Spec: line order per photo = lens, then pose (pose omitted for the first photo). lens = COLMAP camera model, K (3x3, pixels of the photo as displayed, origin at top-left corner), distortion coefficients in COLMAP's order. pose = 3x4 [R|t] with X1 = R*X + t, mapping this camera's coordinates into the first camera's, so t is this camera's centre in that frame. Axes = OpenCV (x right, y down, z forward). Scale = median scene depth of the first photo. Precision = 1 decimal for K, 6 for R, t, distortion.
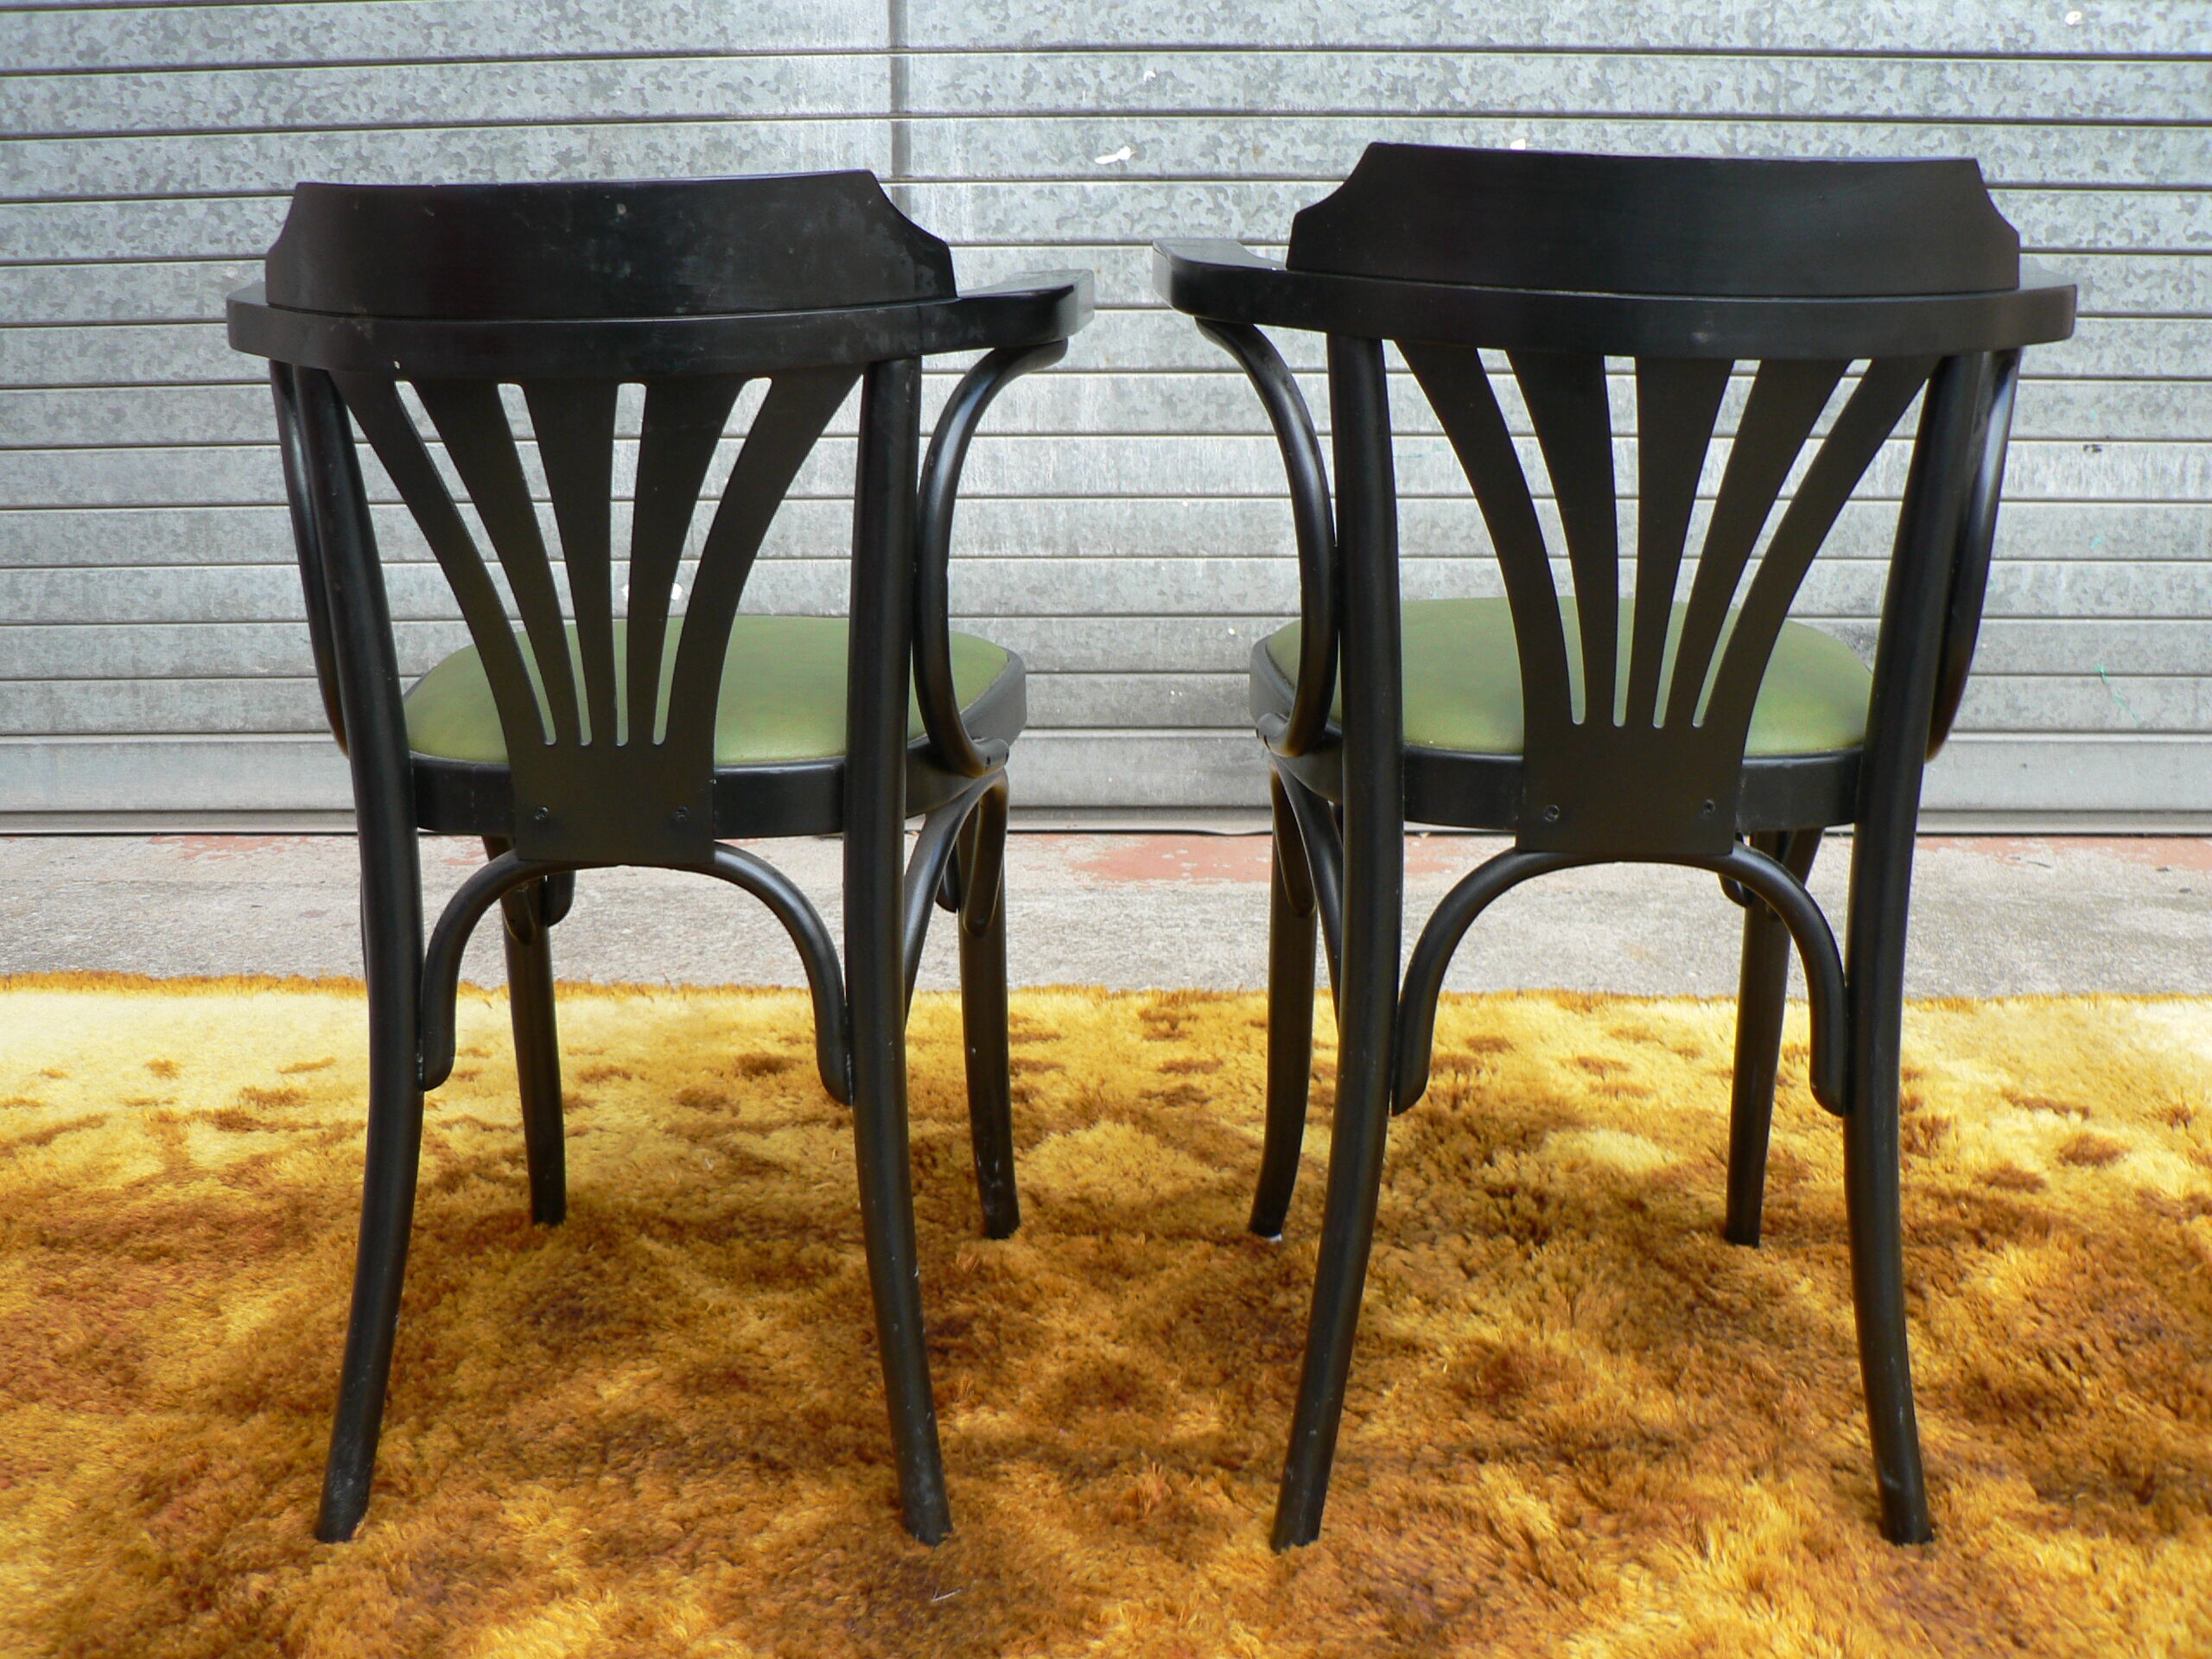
lens RADIAL K [[2355.3, 0, 1071.8], [0, 2355.3, 781.1], [0, 0, 1]] dist [-0.198960, 0.211991]
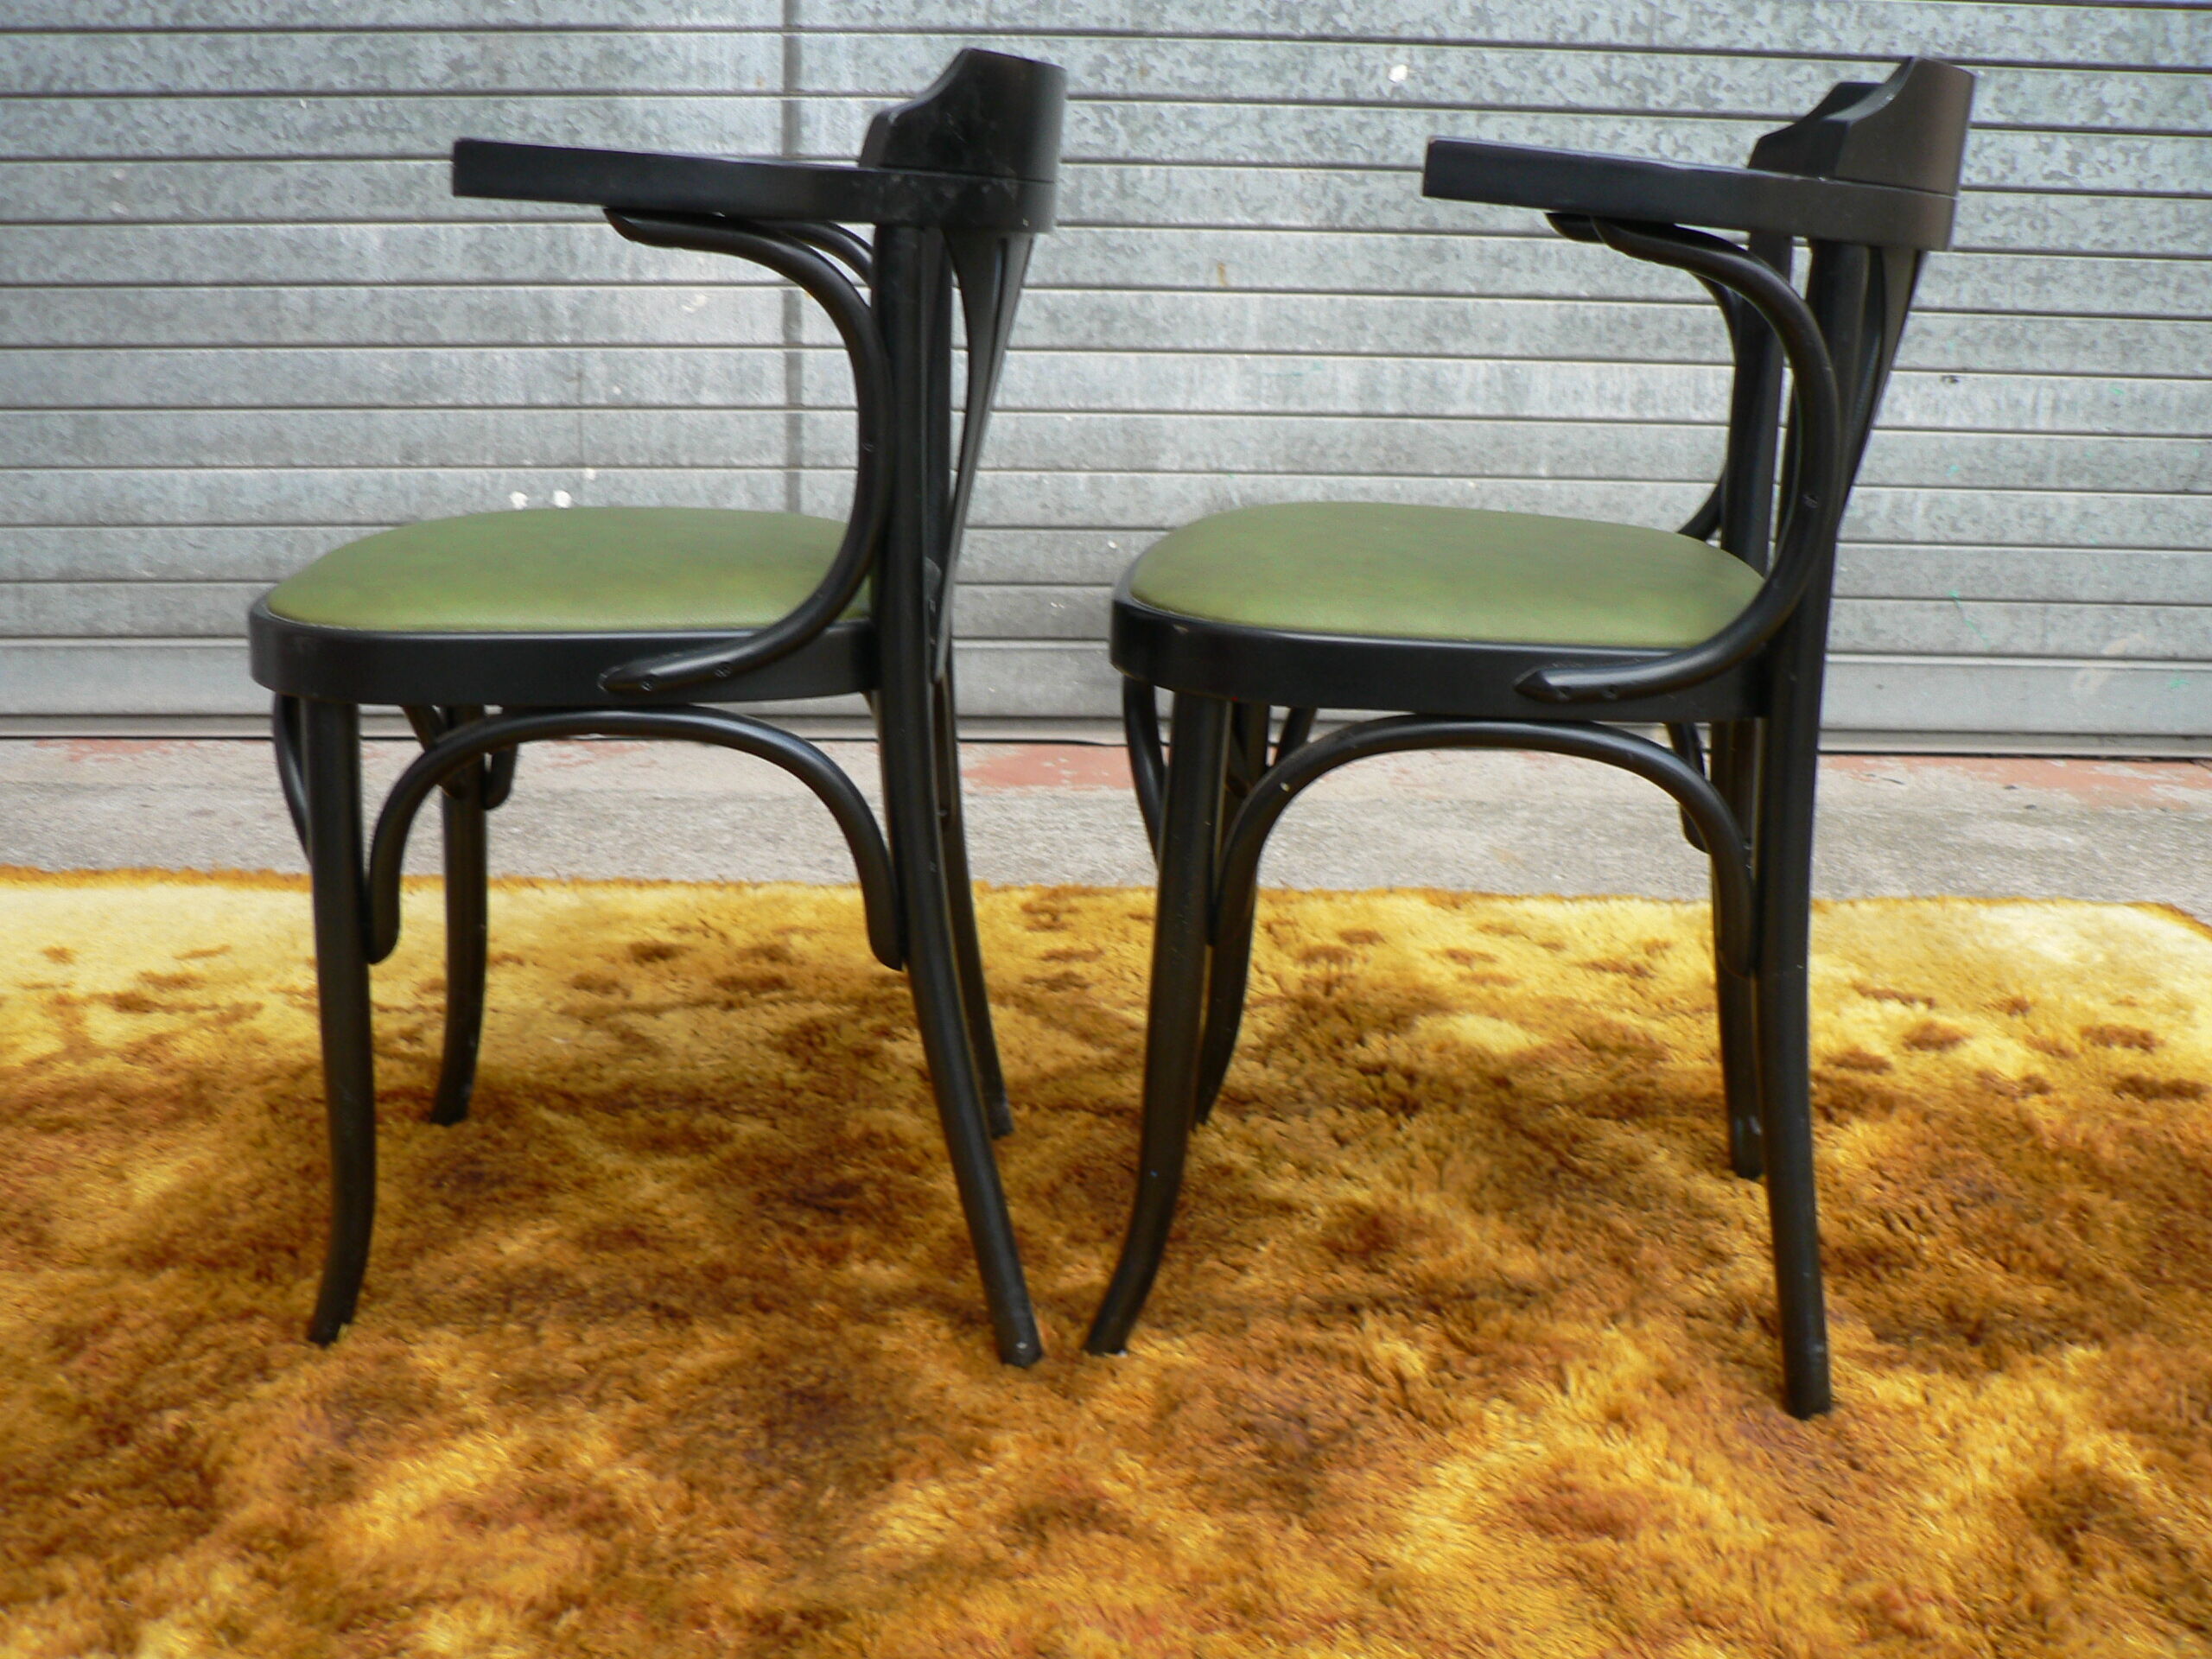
lens RADIAL K [[2349.2, 0, 1071.0], [0, 2349.2, 796.3], [0, 0, 1]] dist [-0.198539, 0.210719]
pose [[0.998495, 0.007482, 0.054328, -0.006747], [-0.009168, 0.999482, 0.030849, 0.022947], [-0.054069, -0.031300, 0.998047, -0.026531]]
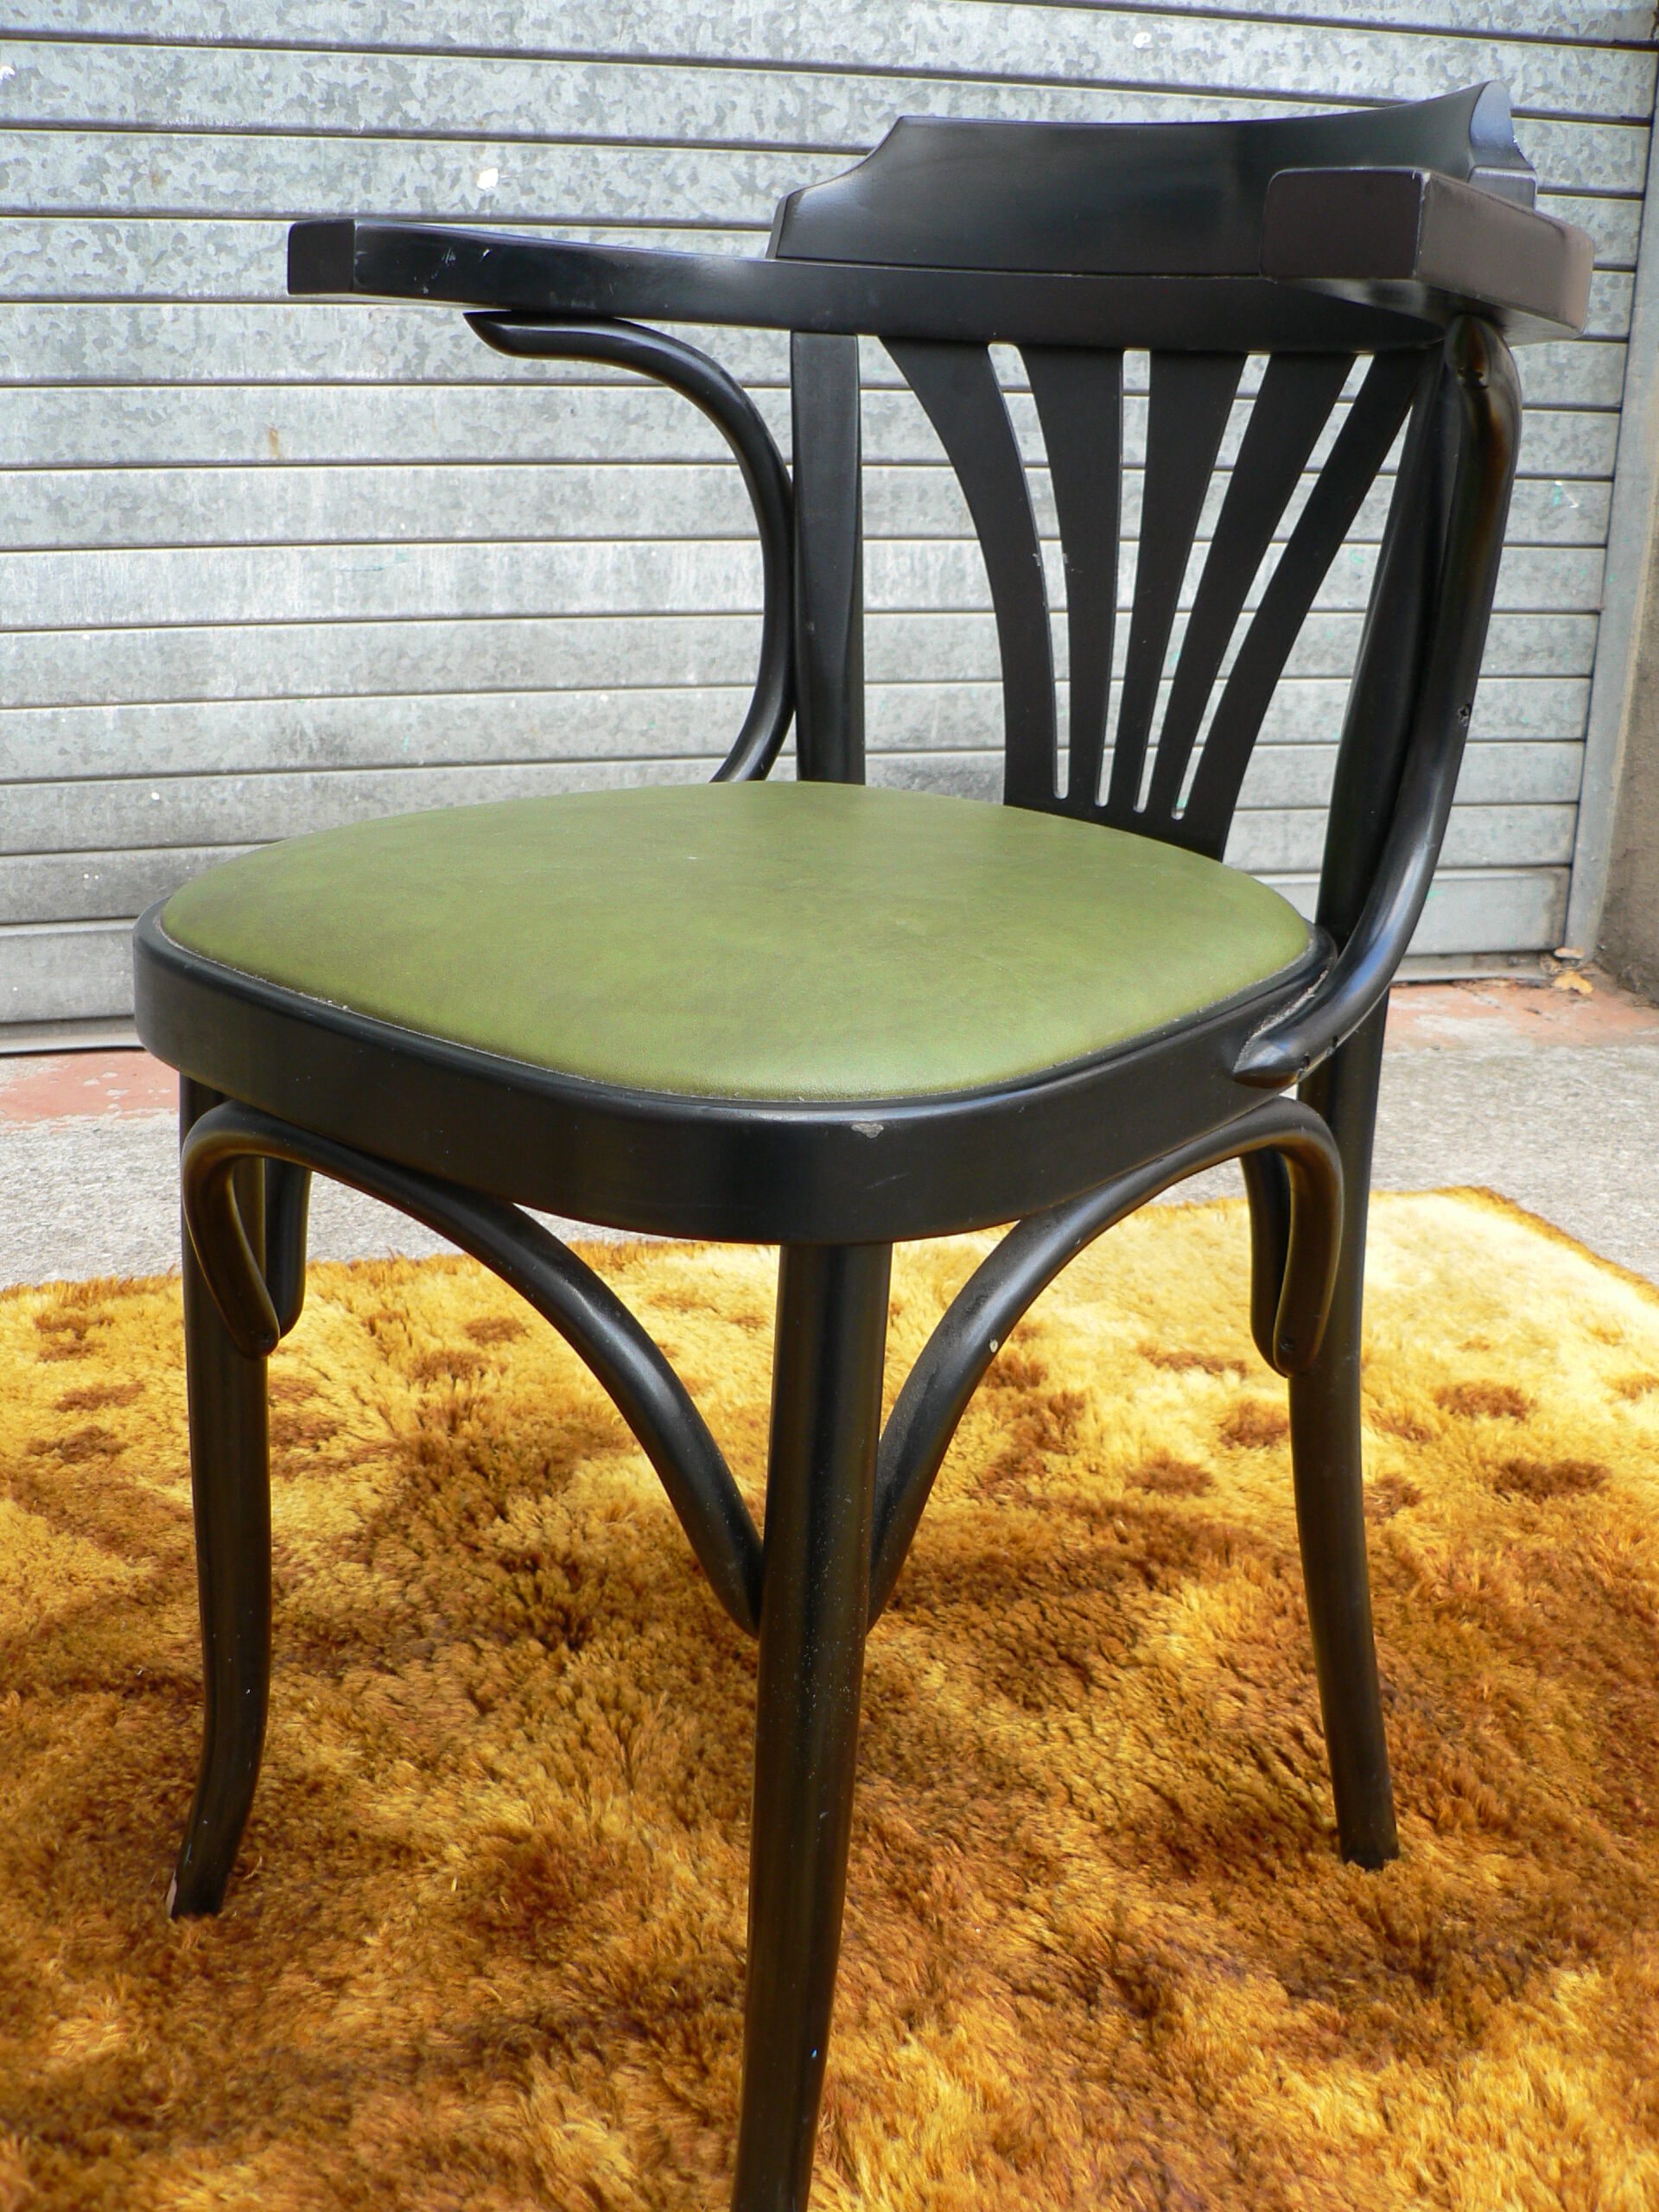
lens RADIAL K [[2418.4, 0, 788.5], [0, 2418.4, 1151.6], [0, 0, 1]] dist [-0.200190, 0.222184]
pose [[0.955970, -0.070489, 0.284872, 0.056161], [0.043348, 0.993994, 0.100487, -0.024871], [-0.290244, -0.083714, 0.953284, 0.251375]]
